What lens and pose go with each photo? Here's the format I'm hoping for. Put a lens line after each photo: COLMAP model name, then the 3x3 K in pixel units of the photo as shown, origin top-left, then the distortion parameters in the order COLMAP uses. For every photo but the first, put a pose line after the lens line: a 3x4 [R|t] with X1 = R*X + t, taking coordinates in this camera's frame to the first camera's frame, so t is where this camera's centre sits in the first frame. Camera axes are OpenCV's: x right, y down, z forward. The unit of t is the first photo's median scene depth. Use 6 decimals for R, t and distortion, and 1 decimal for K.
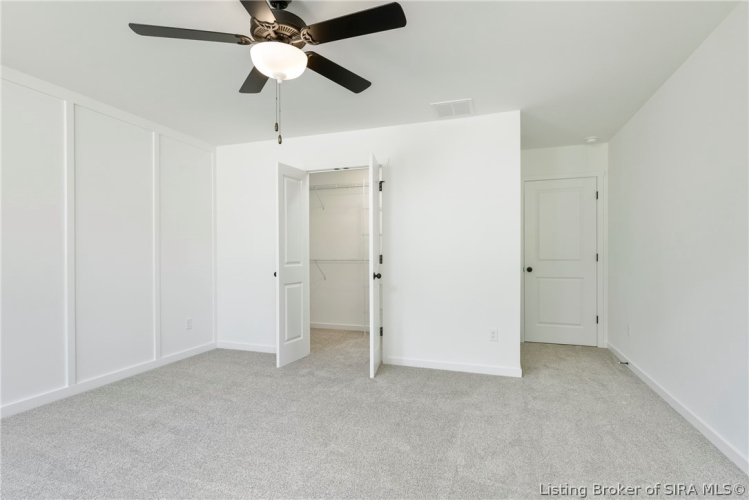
lens RADIAL K [[366.2, 0, 374.2], [0, 366.2, 250.1], [0, 0, 1]] dist [-0.000427, -0.000205]
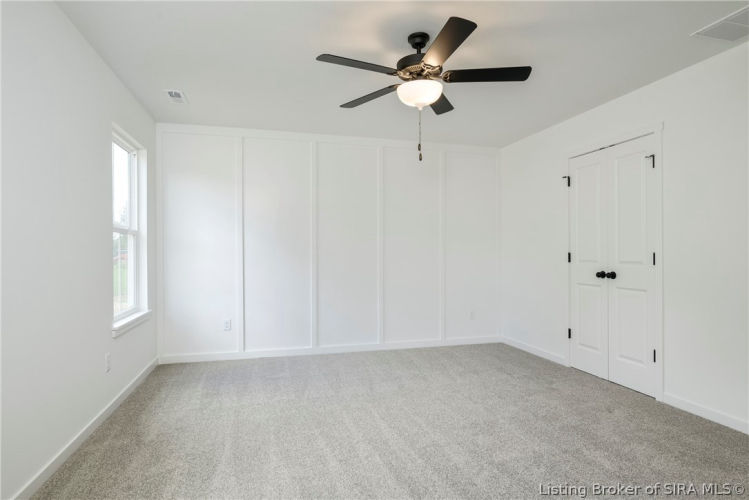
lens RADIAL K [[415.6, 0, 373.0], [0, 415.6, 250.7], [0, 0, 1]] dist [0.004543, 0.000323]
pose [[0.547700, -0.002025, -0.836672, 0.534177], [0.012701, 0.999902, 0.005894, -0.004995], [0.836578, -0.013854, 0.547672, 0.080426]]
